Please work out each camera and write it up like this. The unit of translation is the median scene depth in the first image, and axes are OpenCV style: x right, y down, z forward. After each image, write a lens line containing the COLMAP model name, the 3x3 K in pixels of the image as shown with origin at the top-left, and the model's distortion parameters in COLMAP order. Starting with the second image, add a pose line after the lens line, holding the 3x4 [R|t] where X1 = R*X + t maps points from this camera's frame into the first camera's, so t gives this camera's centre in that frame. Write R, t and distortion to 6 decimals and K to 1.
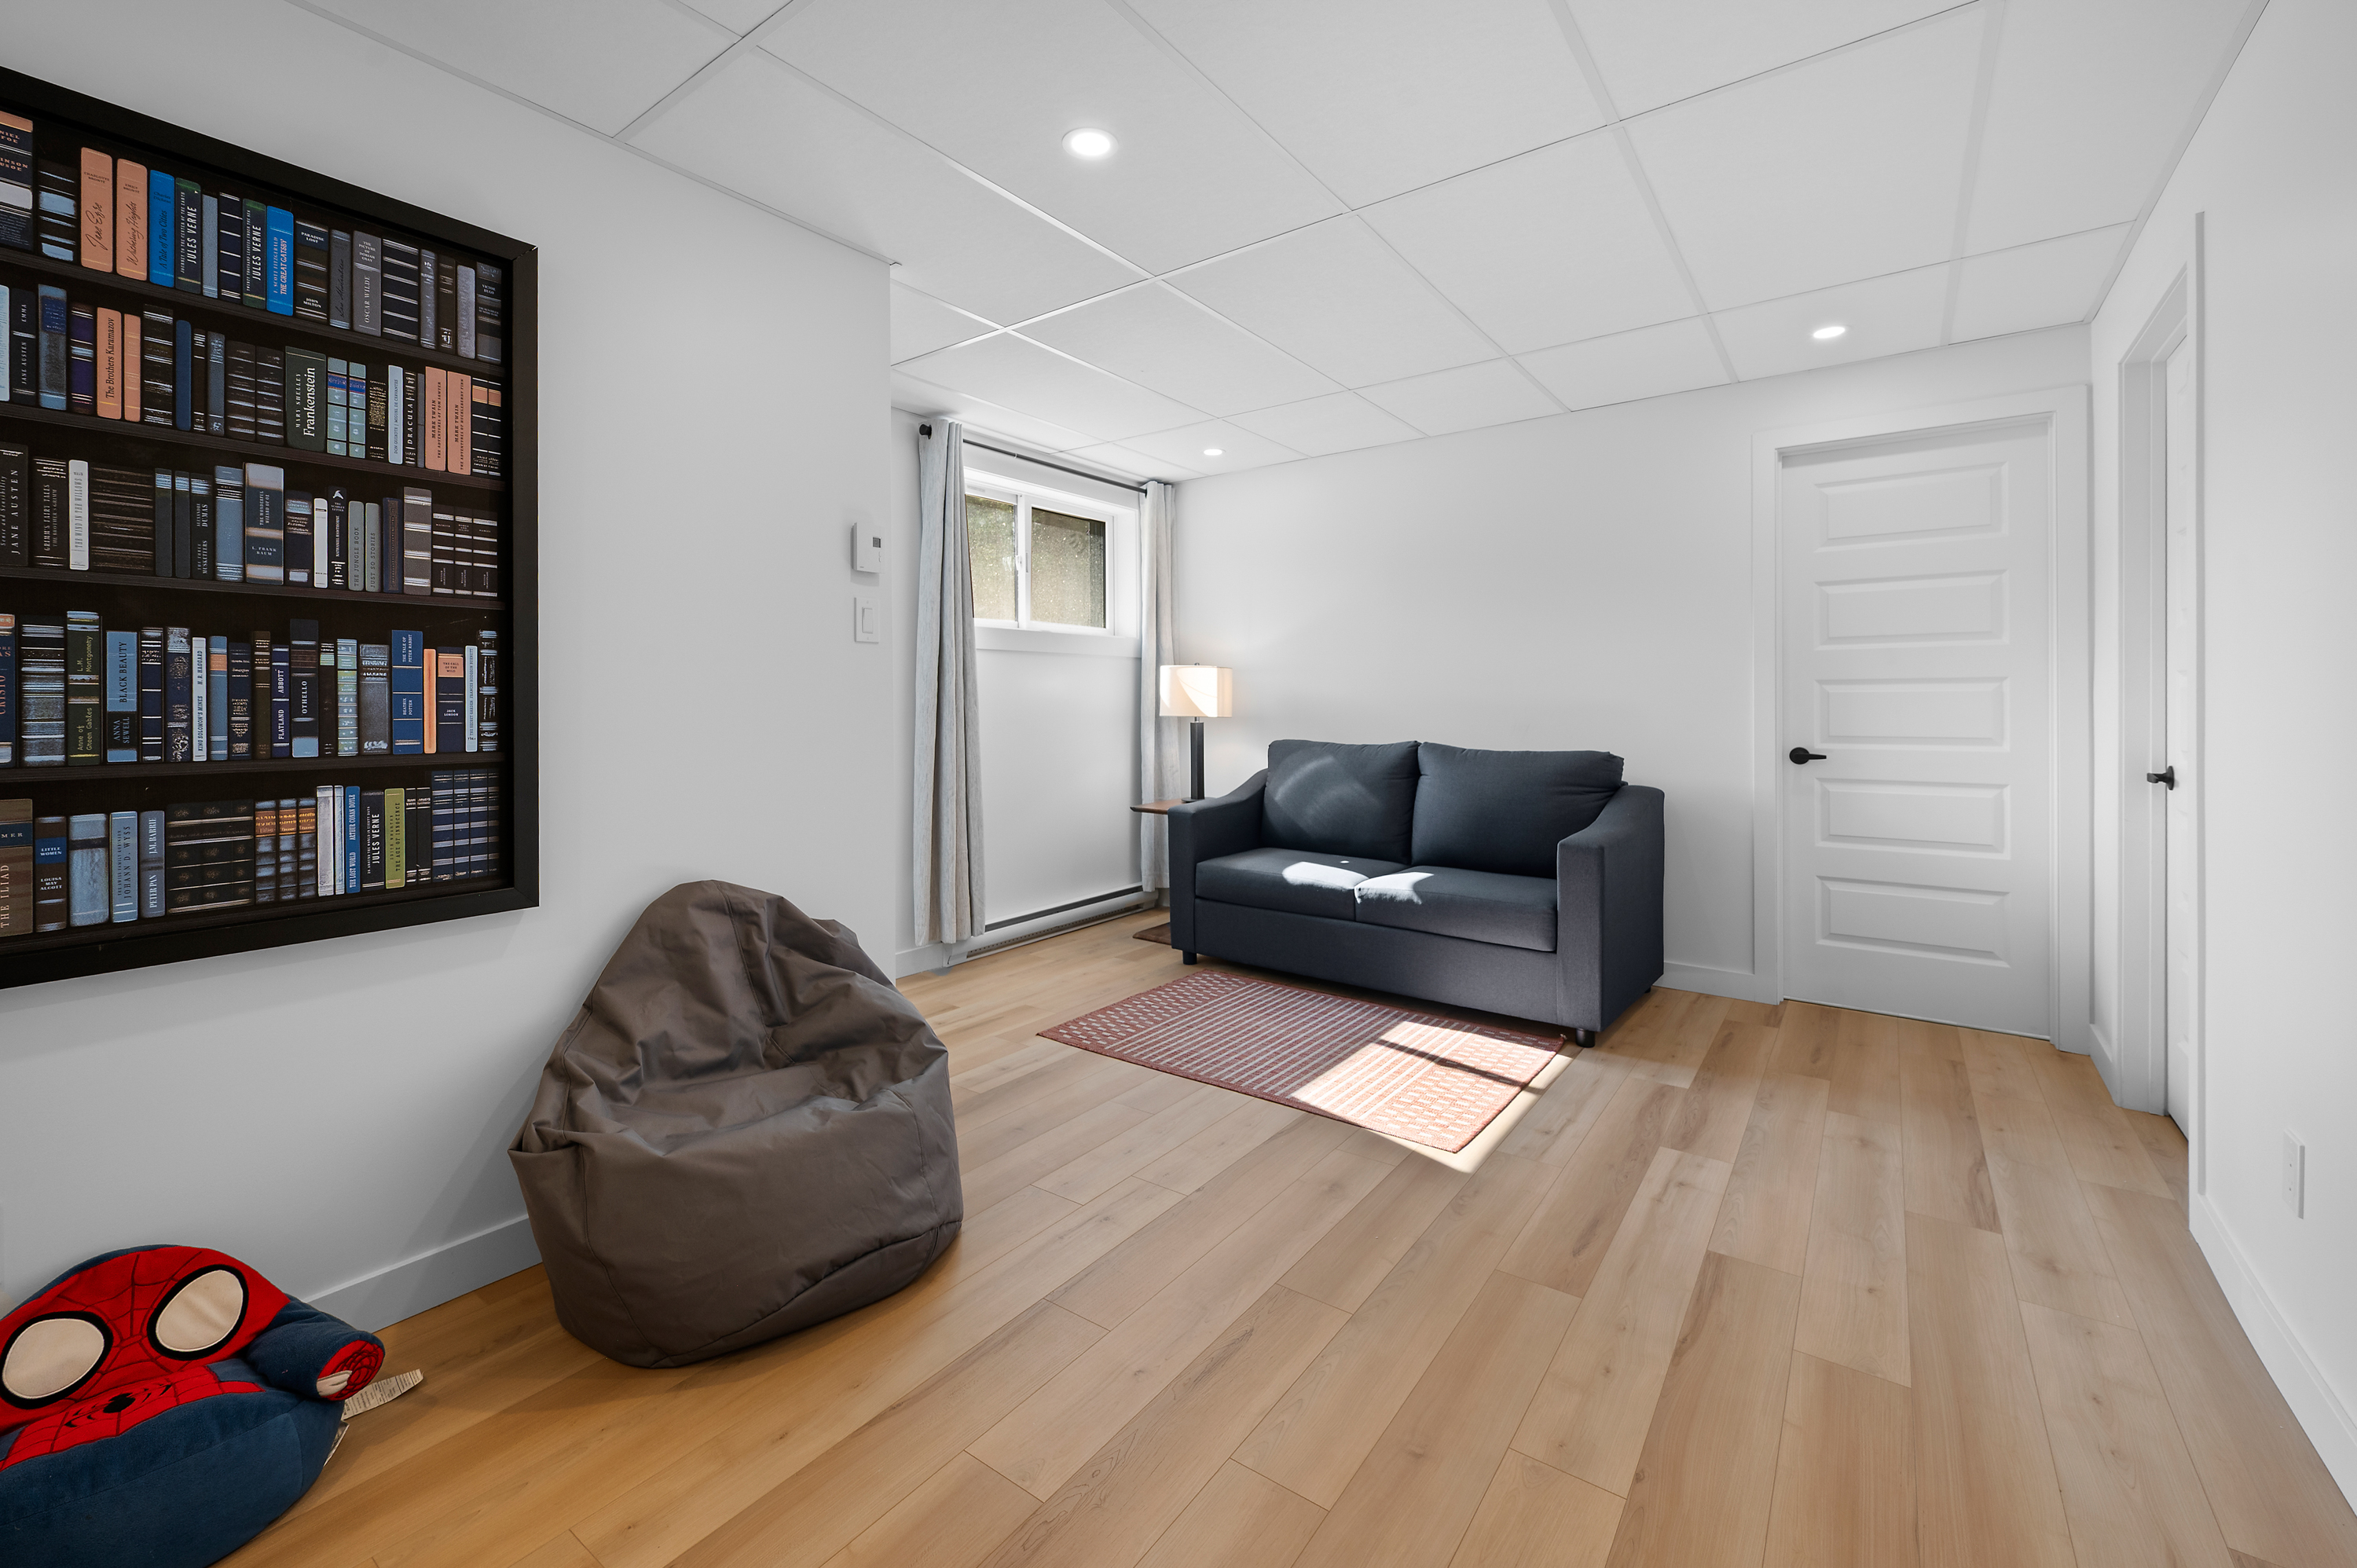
lens RADIAL K [[961.5, 0, 1184.6], [0, 961.5, 688.4], [0, 0, 1]] dist [-0.000368, 0.000074]
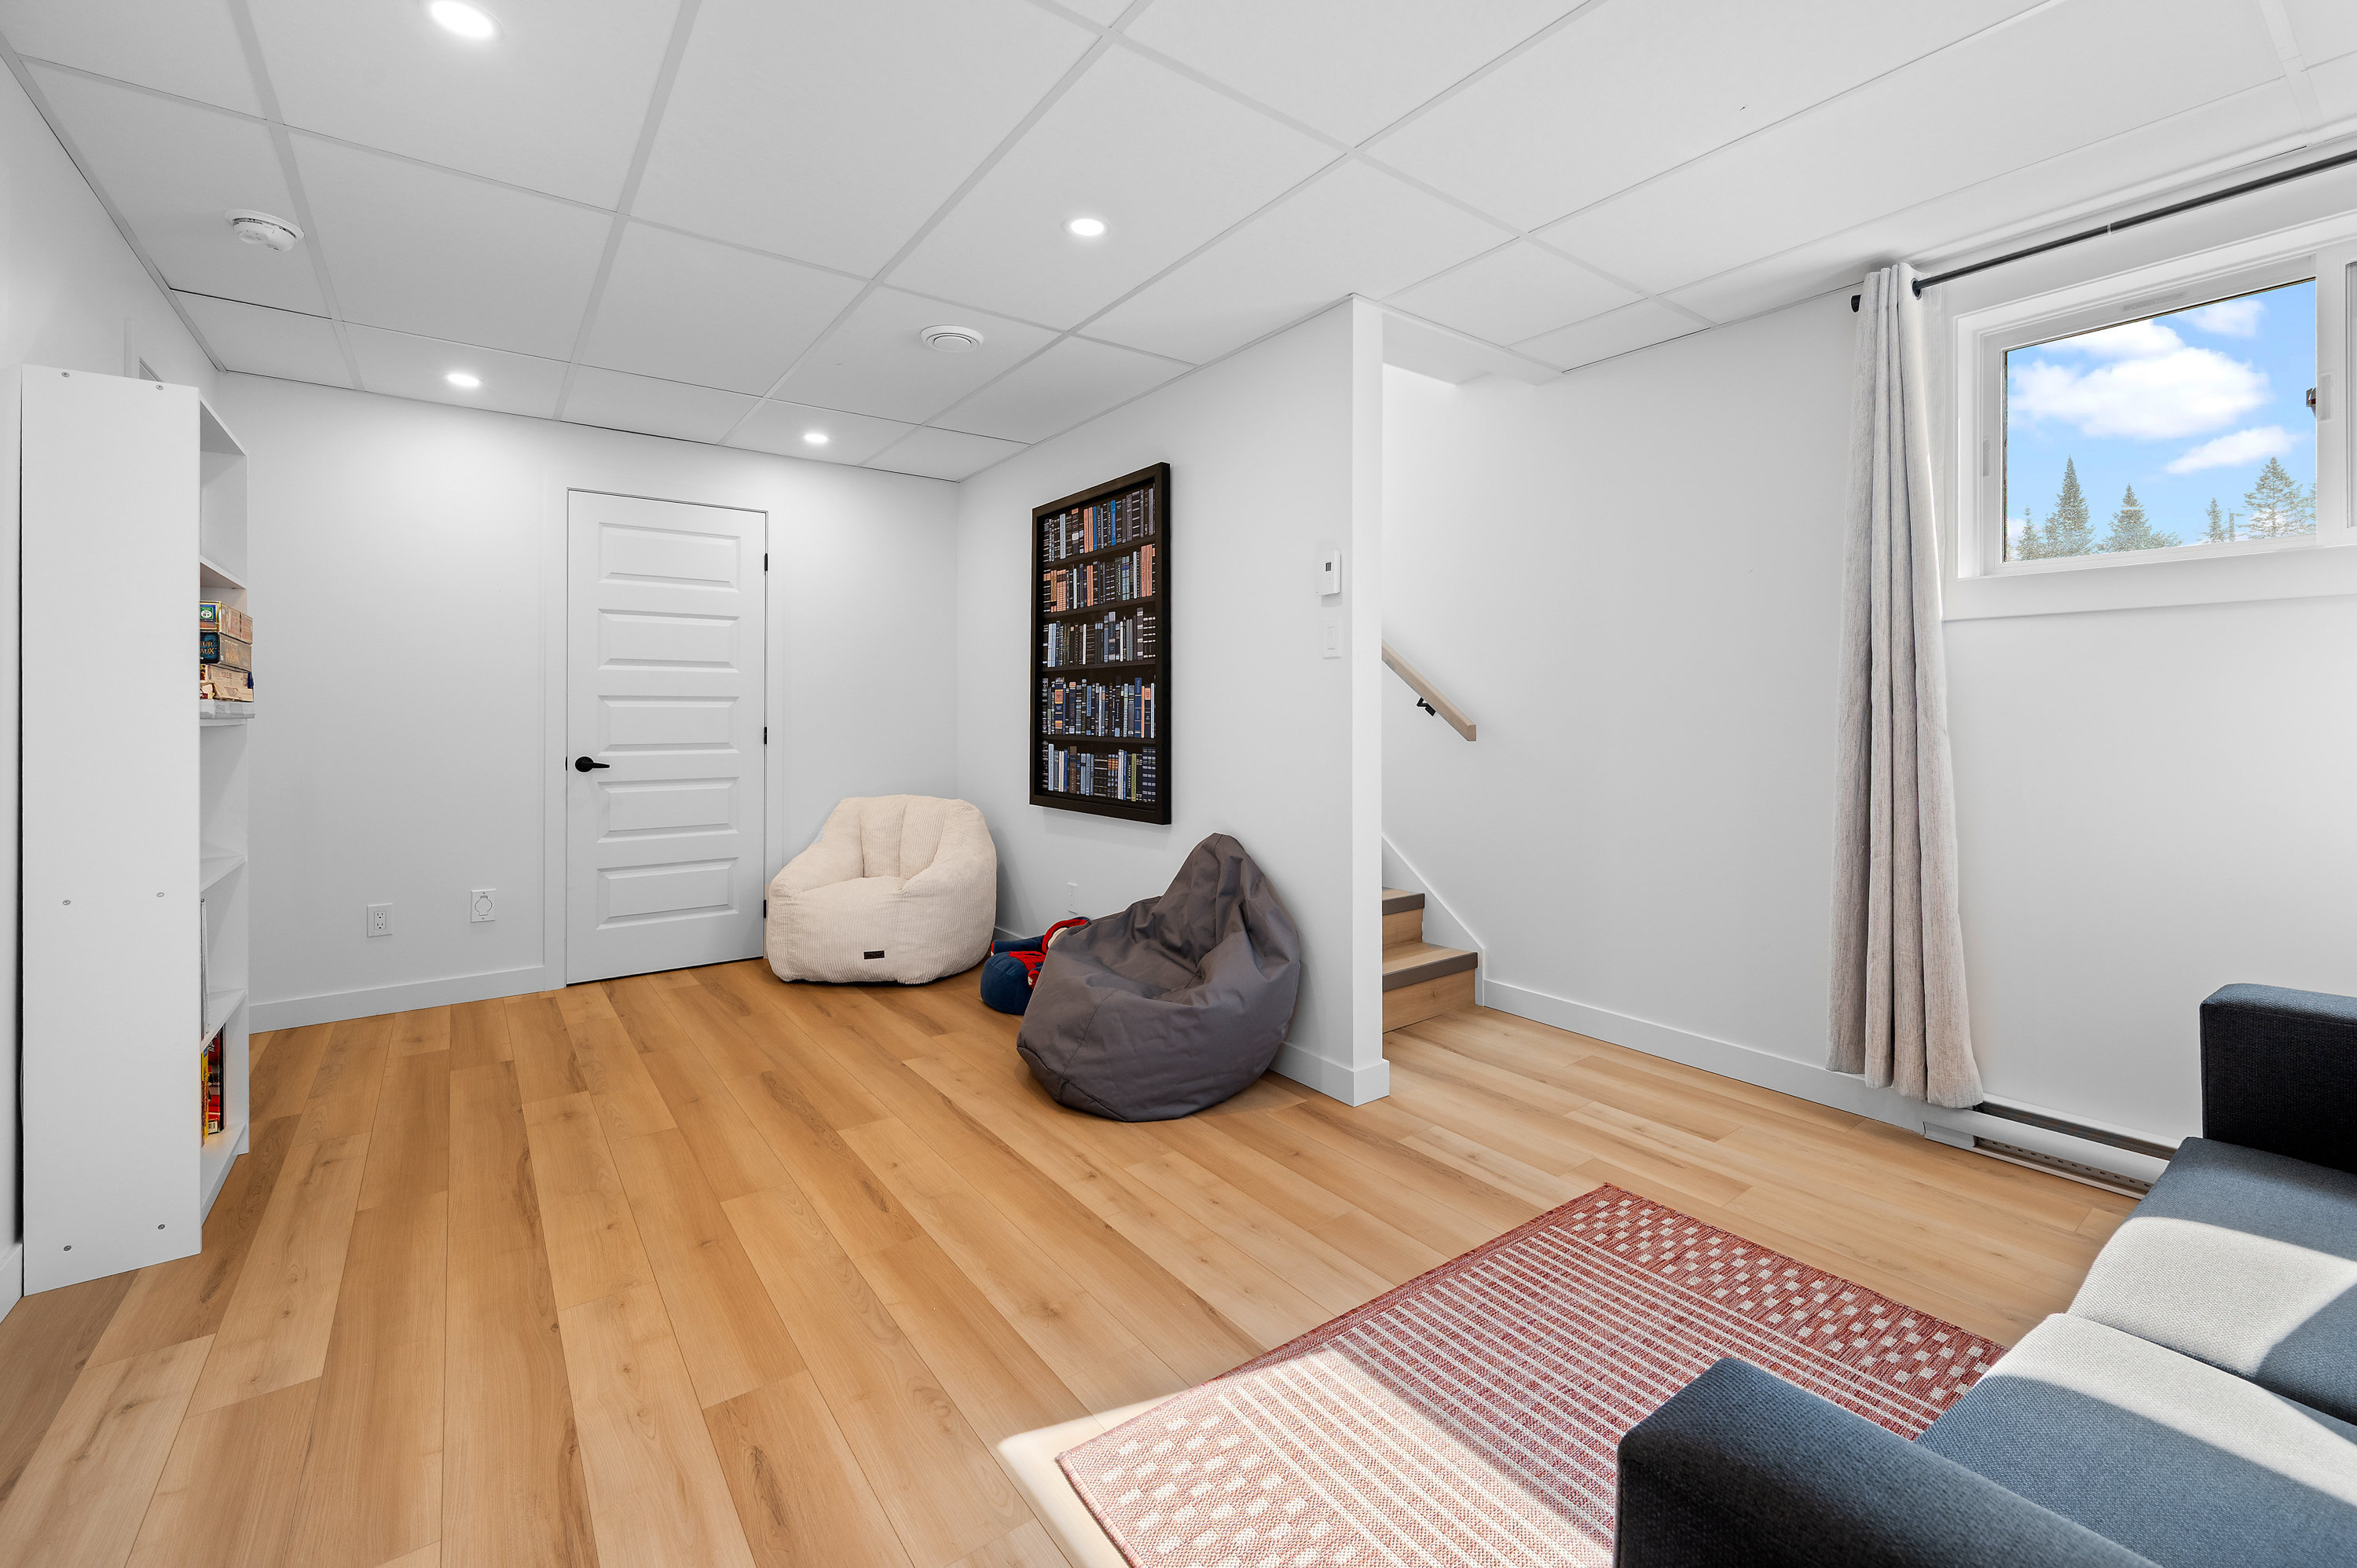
lens RADIAL K [[976.0, 0, 1198.7], [0, 976.0, 690.1], [0, 0, 1]] dist [-0.000223, 0.000044]
pose [[-0.290552, -0.020652, -0.956636, 1.177636], [0.017394, 0.999488, -0.026860, 0.025551], [0.956701, -0.024444, -0.290044, 1.762113]]
